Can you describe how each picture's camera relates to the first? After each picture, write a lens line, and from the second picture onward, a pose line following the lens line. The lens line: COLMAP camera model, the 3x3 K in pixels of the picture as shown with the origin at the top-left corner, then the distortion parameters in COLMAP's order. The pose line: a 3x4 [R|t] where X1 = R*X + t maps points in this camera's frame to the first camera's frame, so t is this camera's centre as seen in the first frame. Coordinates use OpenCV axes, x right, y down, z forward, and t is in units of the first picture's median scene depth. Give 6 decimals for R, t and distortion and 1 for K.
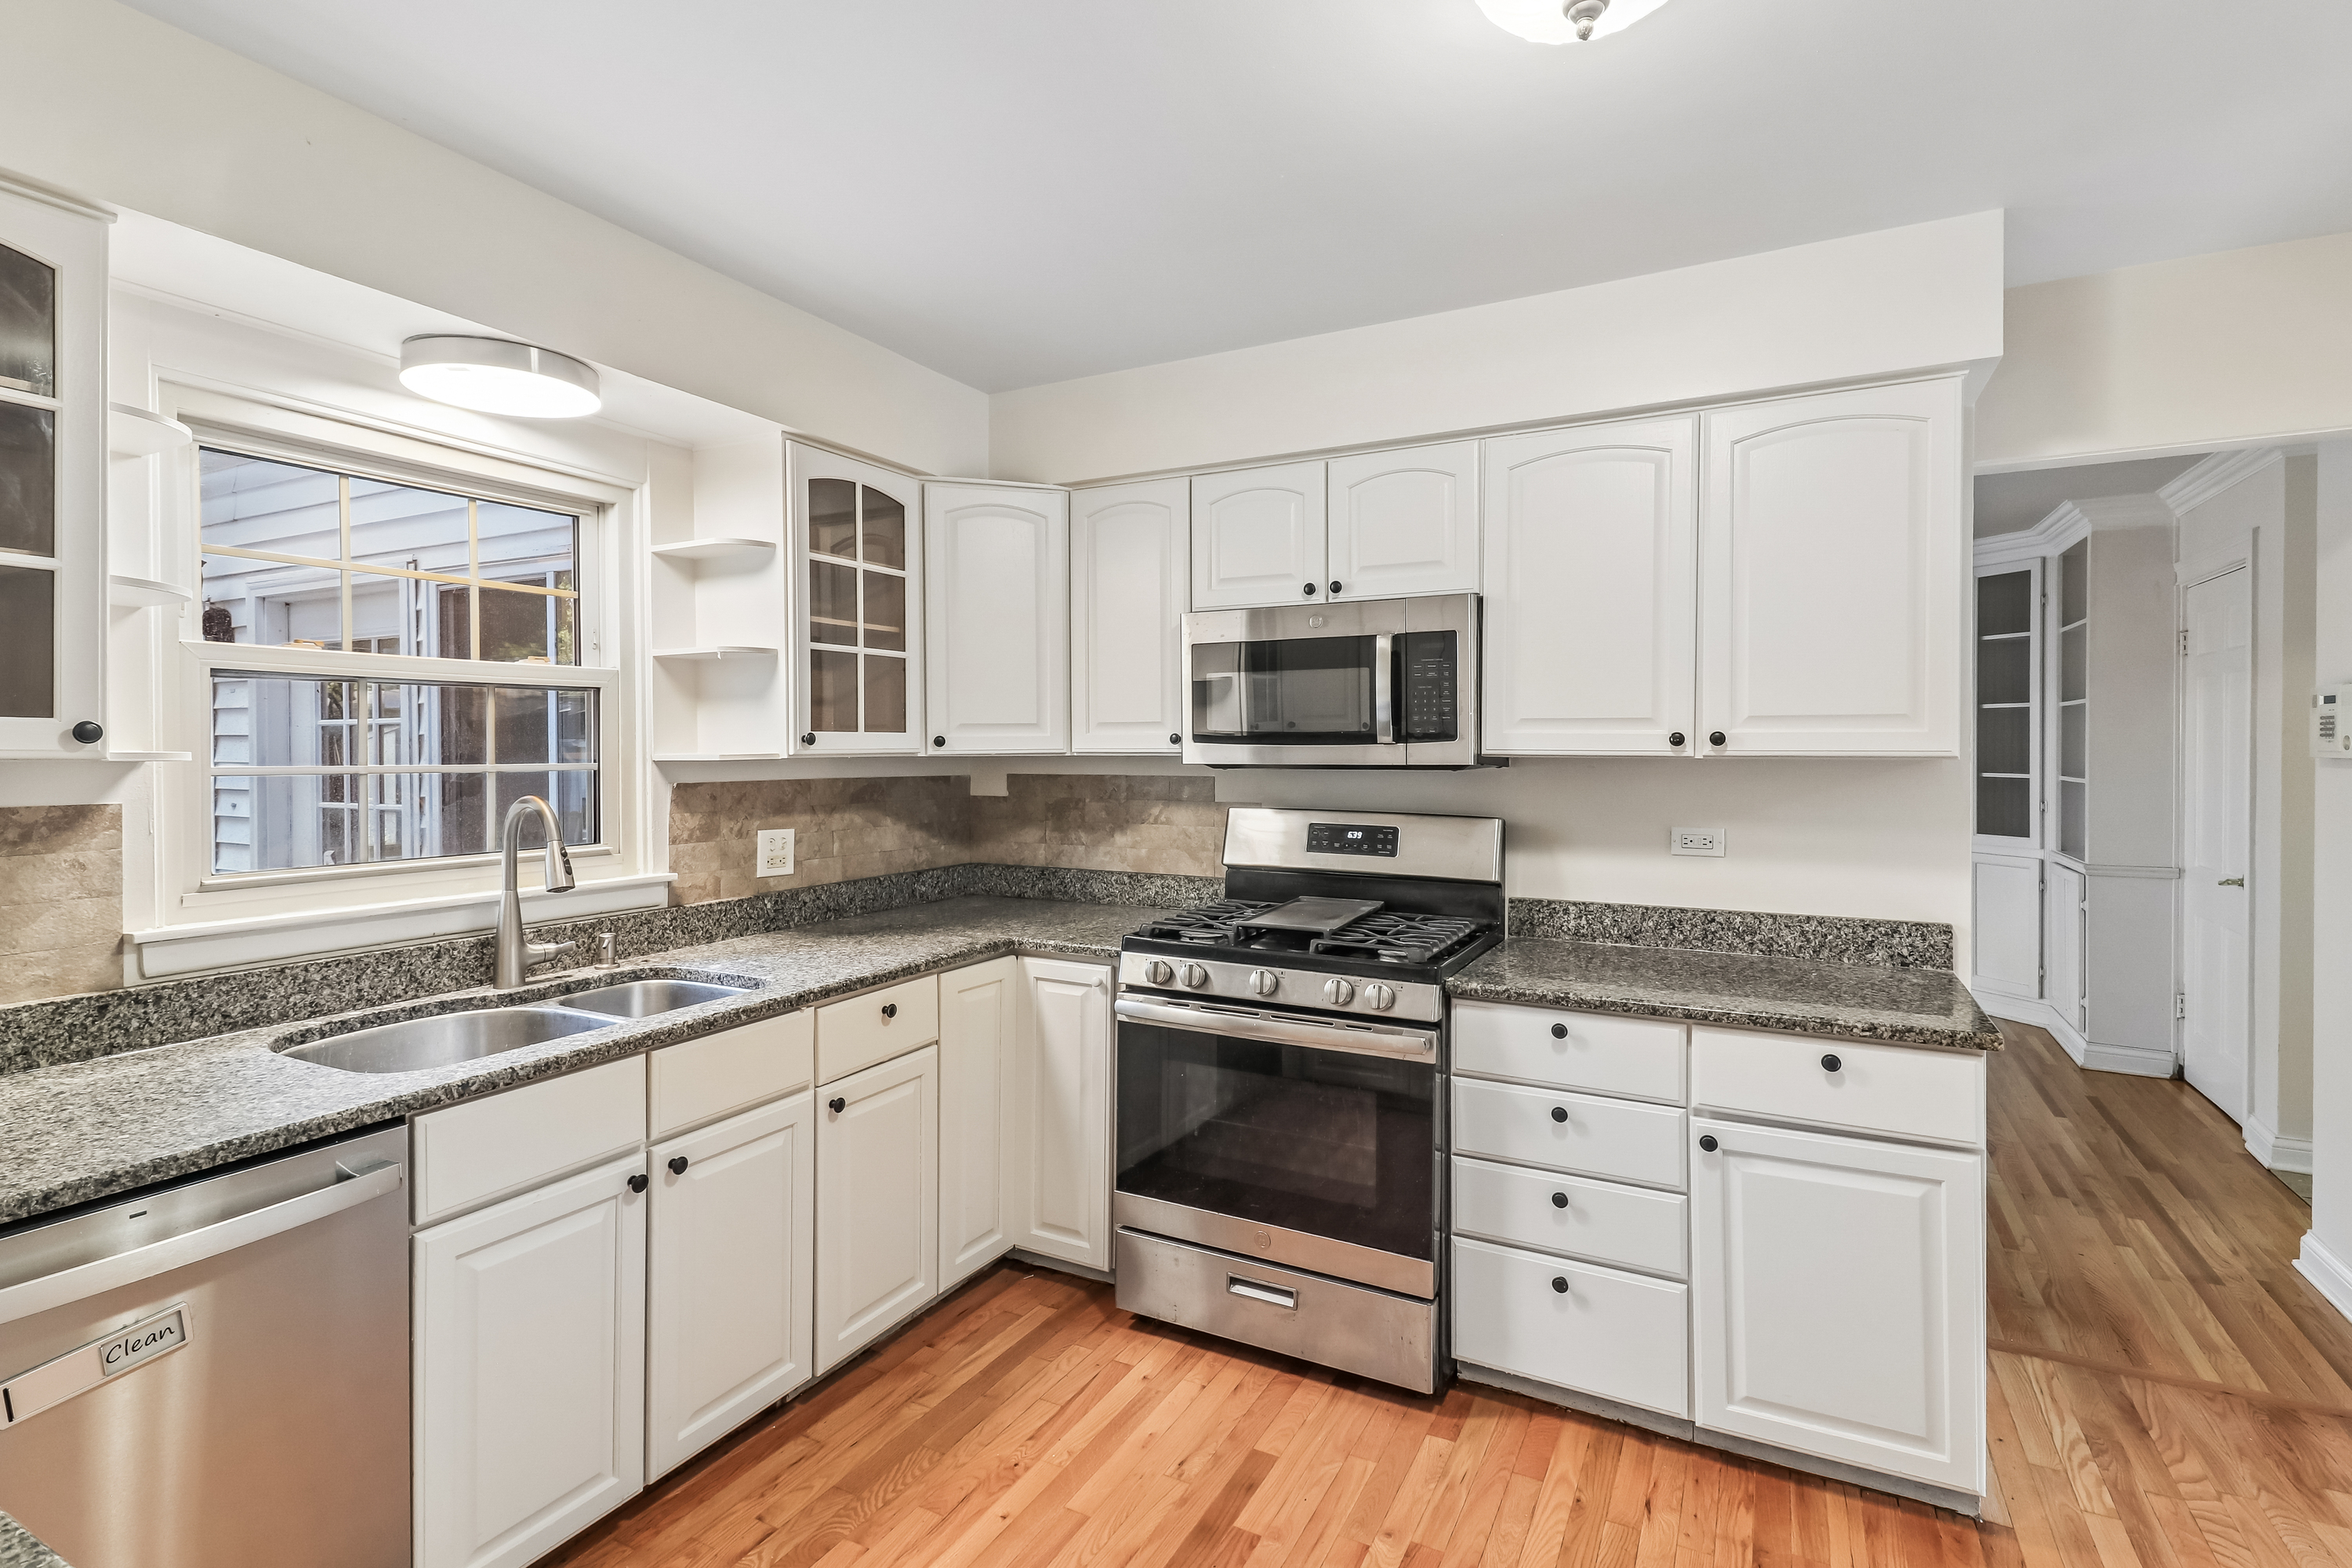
lens RADIAL K [[1121.4, 0, 1203.9], [0, 1121.4, 757.7], [0, 0, 1]] dist [0.003761, 0.000213]
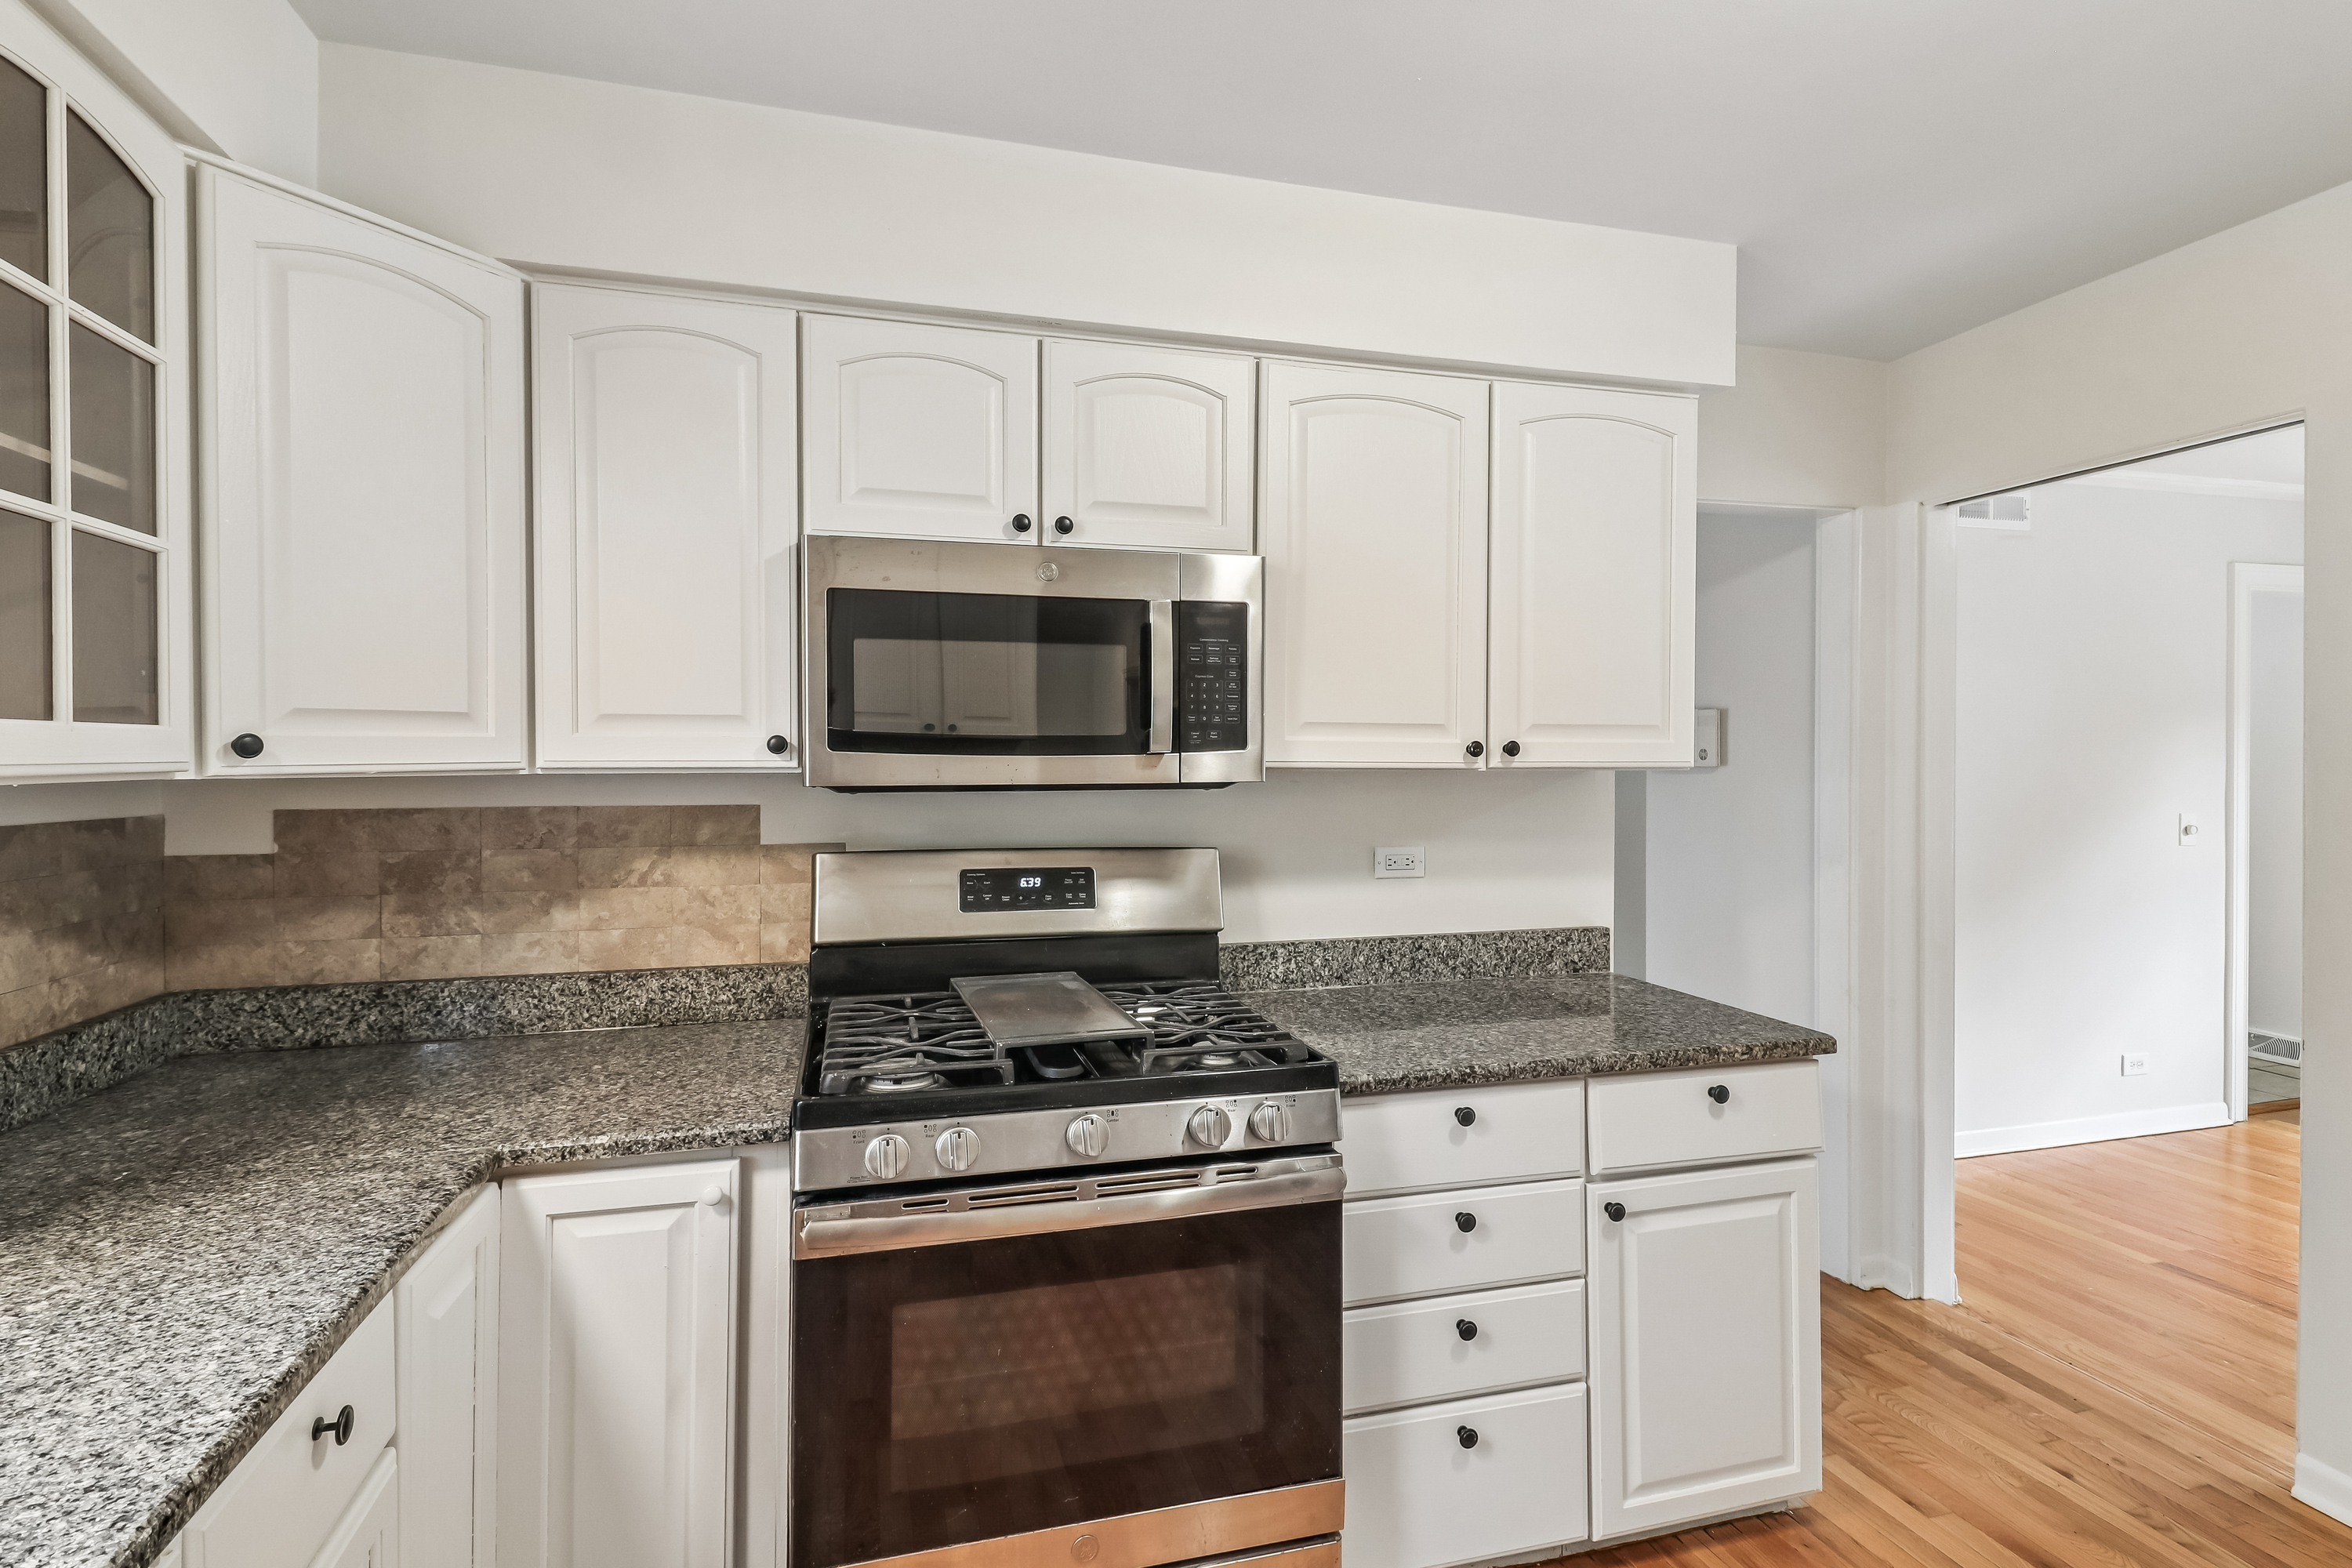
lens RADIAL K [[1118.6, 0, 1184.2], [0, 1118.6, 768.1], [0, 0, 1]] dist [0.026883, -0.017593]
pose [[0.729159, -0.007586, 0.684303, -0.288993], [0.005957, 0.999971, 0.004739, -0.006005], [-0.684319, 0.000621, 0.729183, 0.434977]]
